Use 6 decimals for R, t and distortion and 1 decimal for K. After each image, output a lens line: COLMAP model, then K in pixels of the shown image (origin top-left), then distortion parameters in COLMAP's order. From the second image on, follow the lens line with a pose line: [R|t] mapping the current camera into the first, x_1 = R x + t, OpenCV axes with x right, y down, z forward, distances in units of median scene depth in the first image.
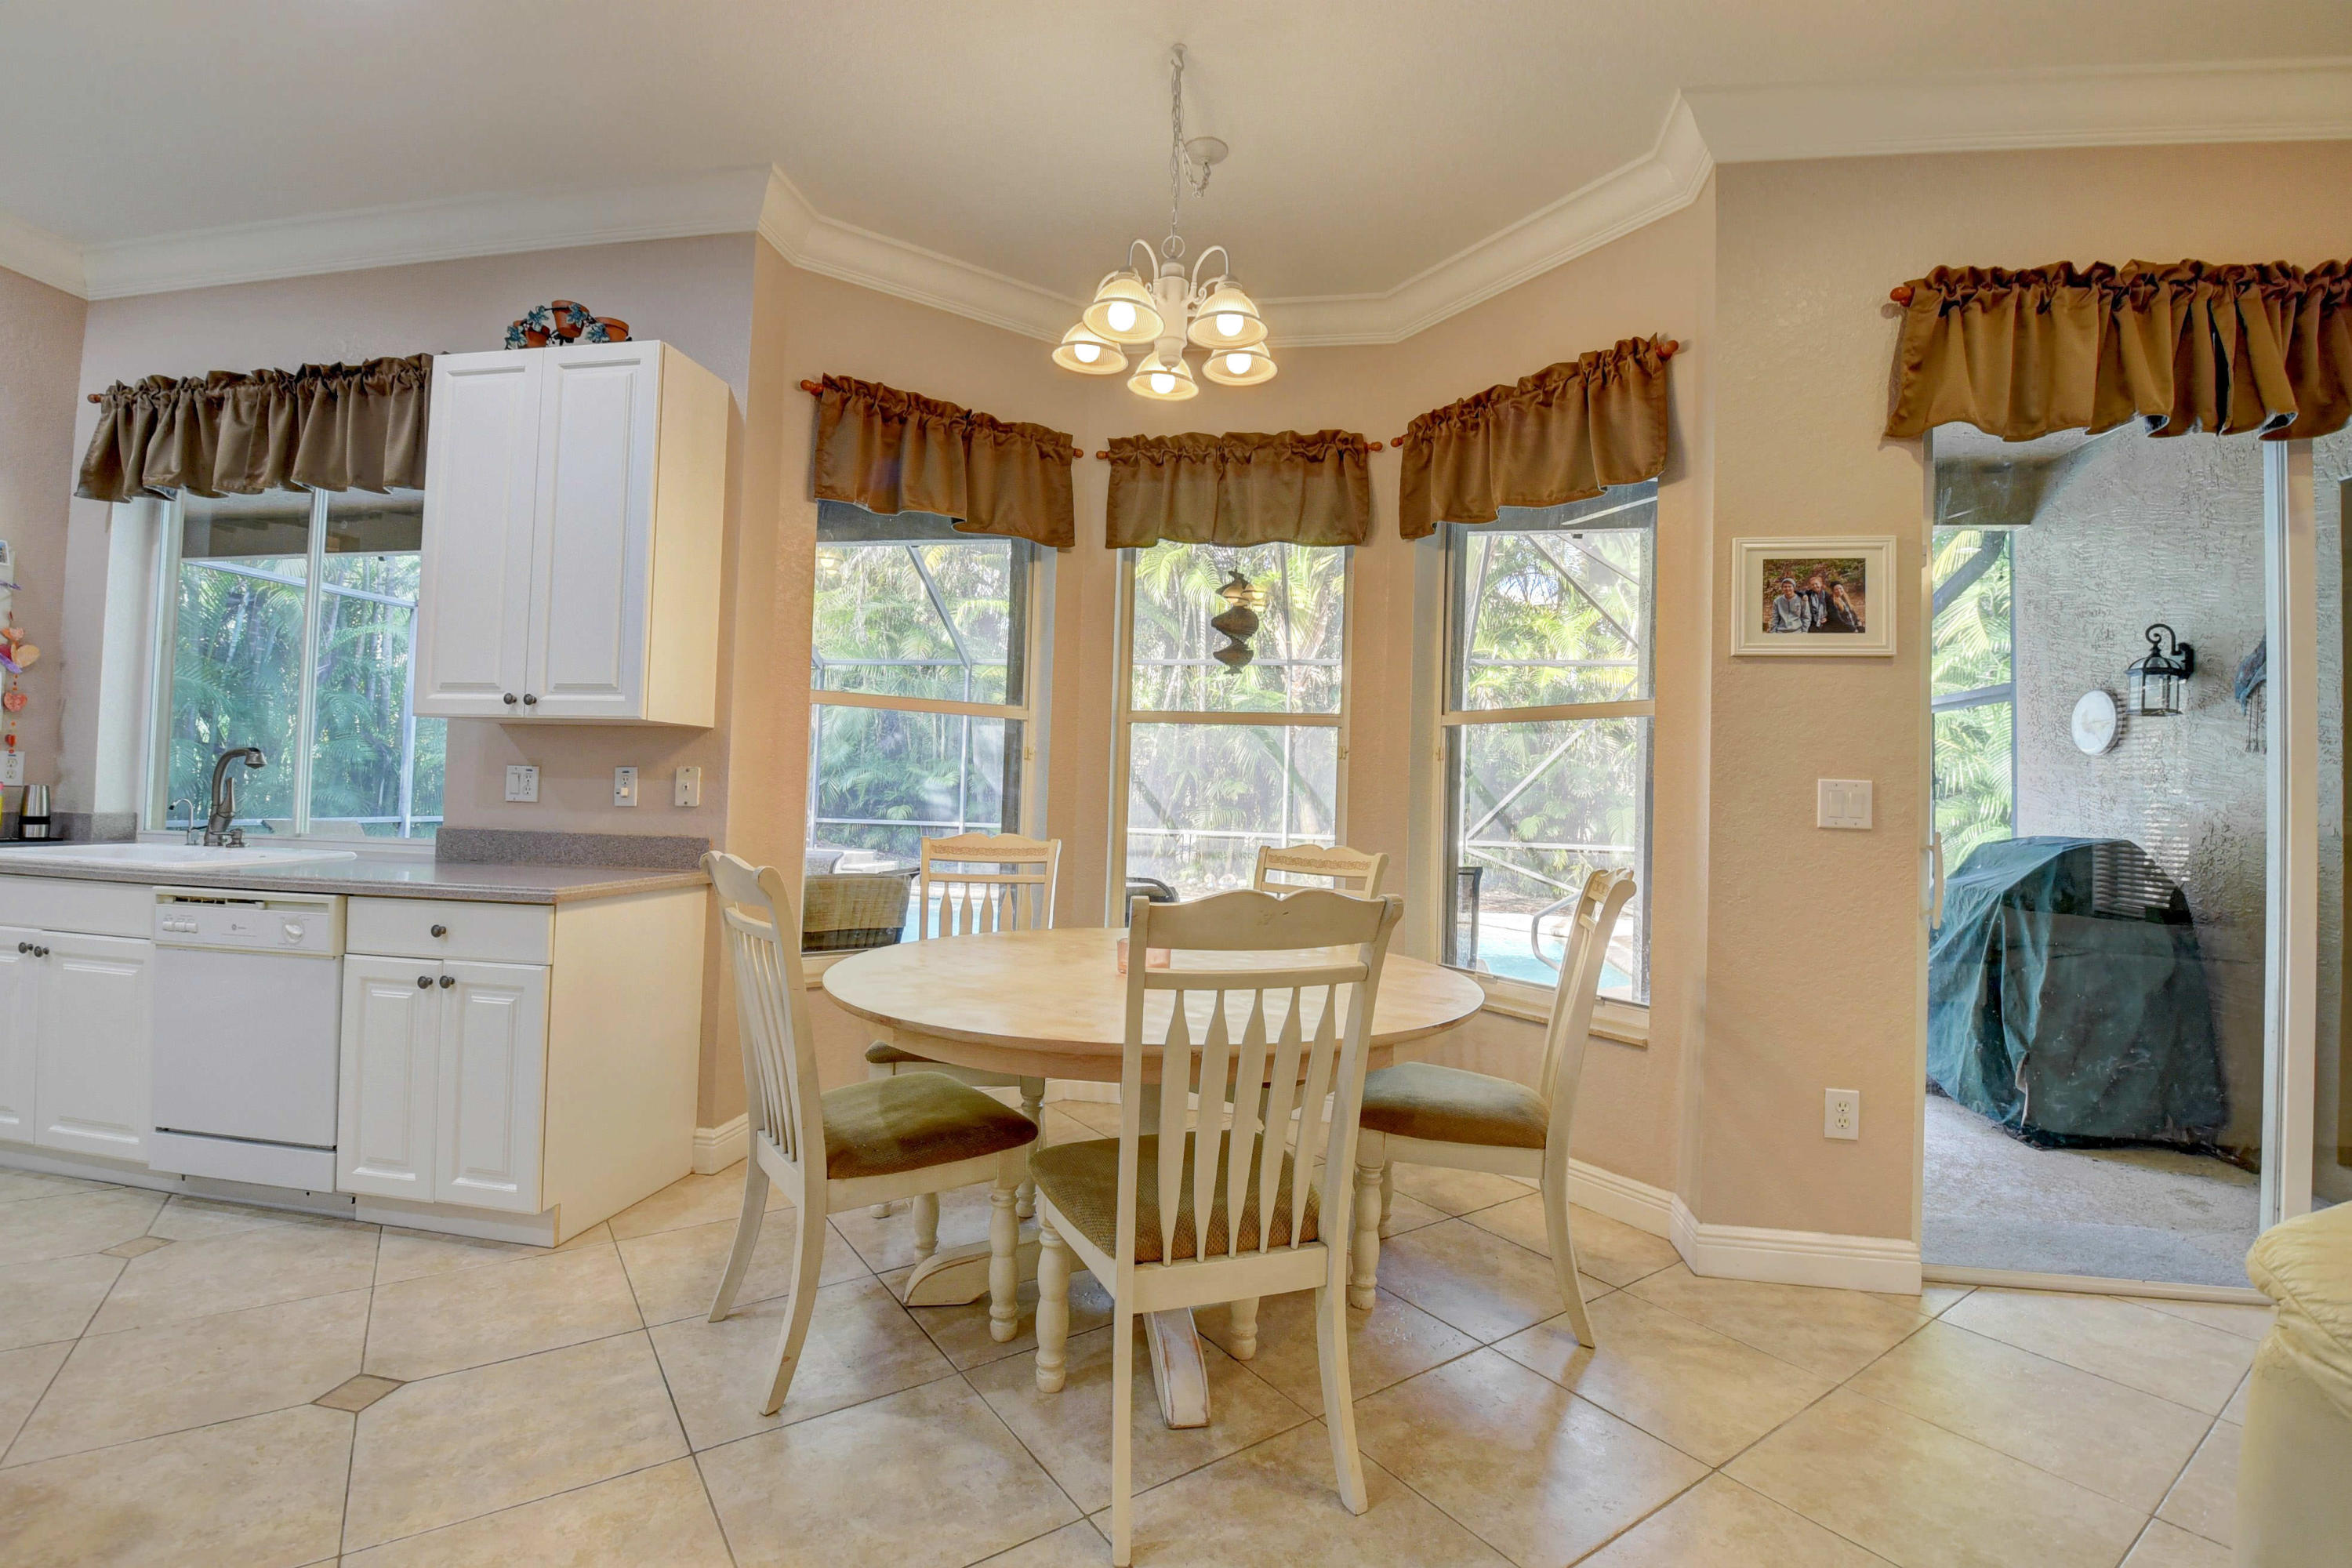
lens RADIAL K [[1047.2, 0, 1171.4], [0, 1047.2, 760.2], [0, 0, 1]] dist [0.001730, -0.015899]
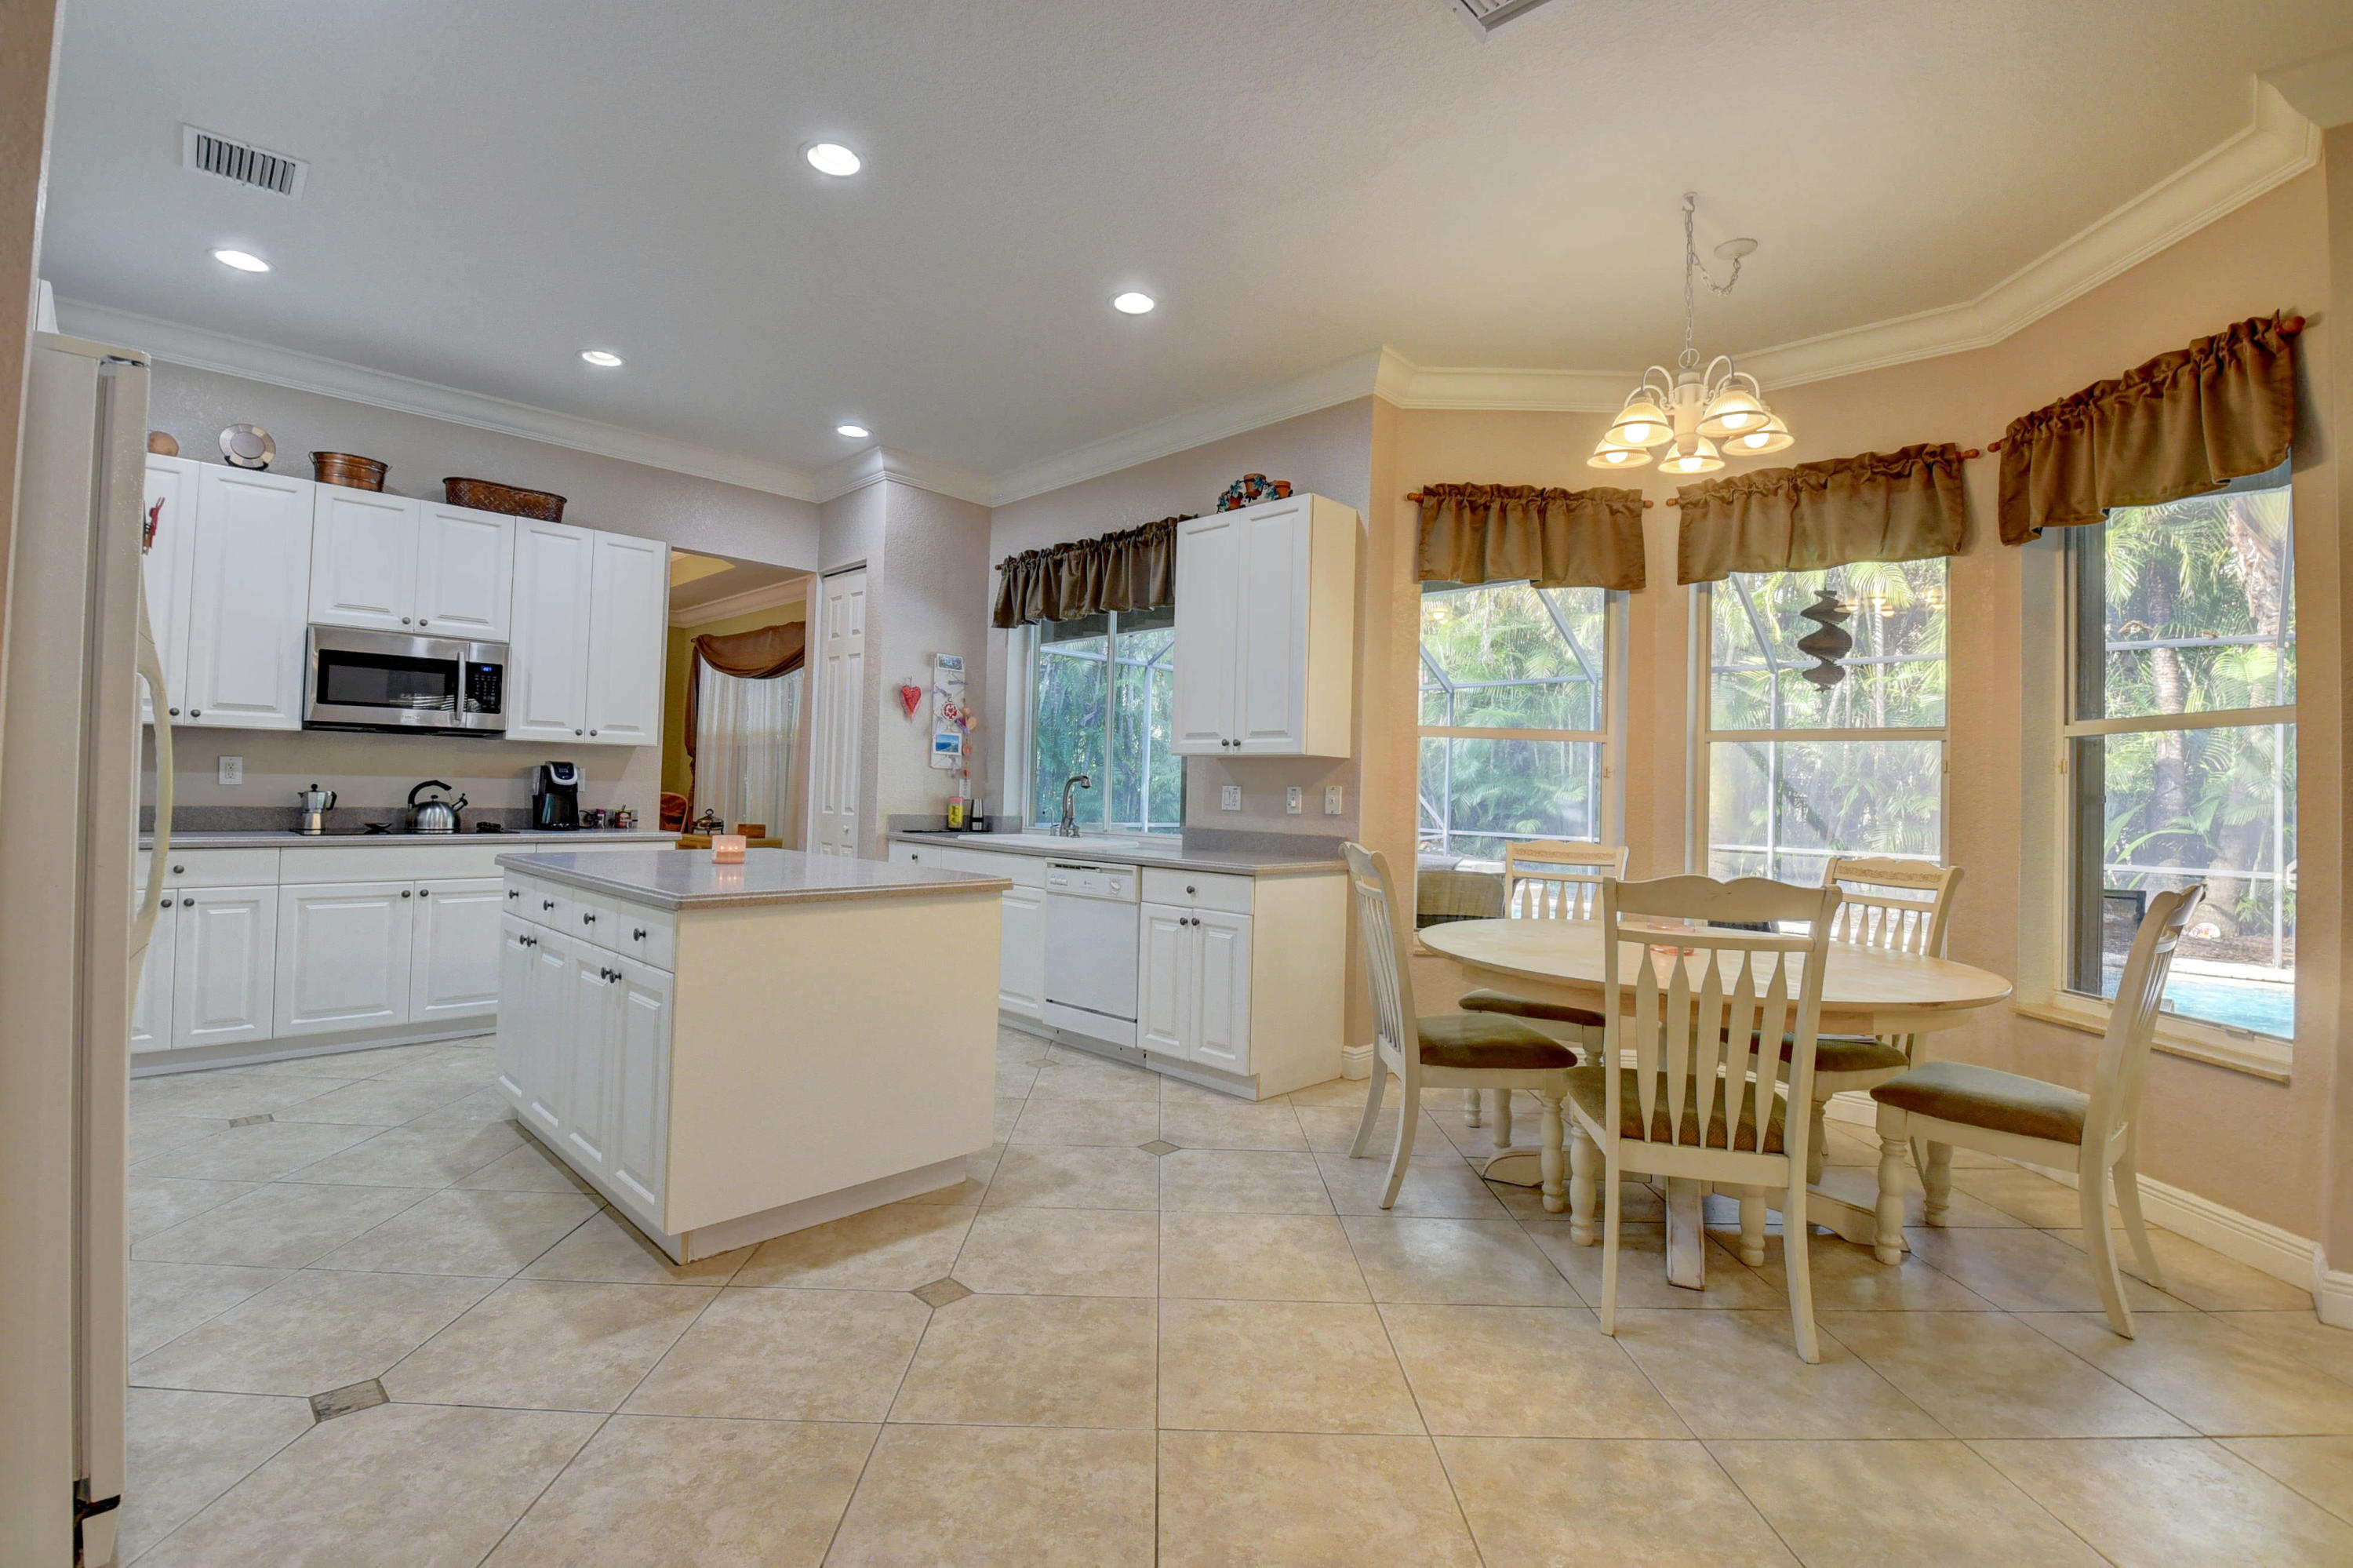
lens RADIAL K [[1047.7, 0, 1171.9], [0, 1047.7, 760.2], [0, 0, 1]] dist [0.001730, -0.015899]
pose [[0.829564, -0.020734, -0.558027, 0.135477], [0.012792, 0.999754, -0.018130, -0.005513], [0.558265, 0.007902, 0.829625, -0.270498]]
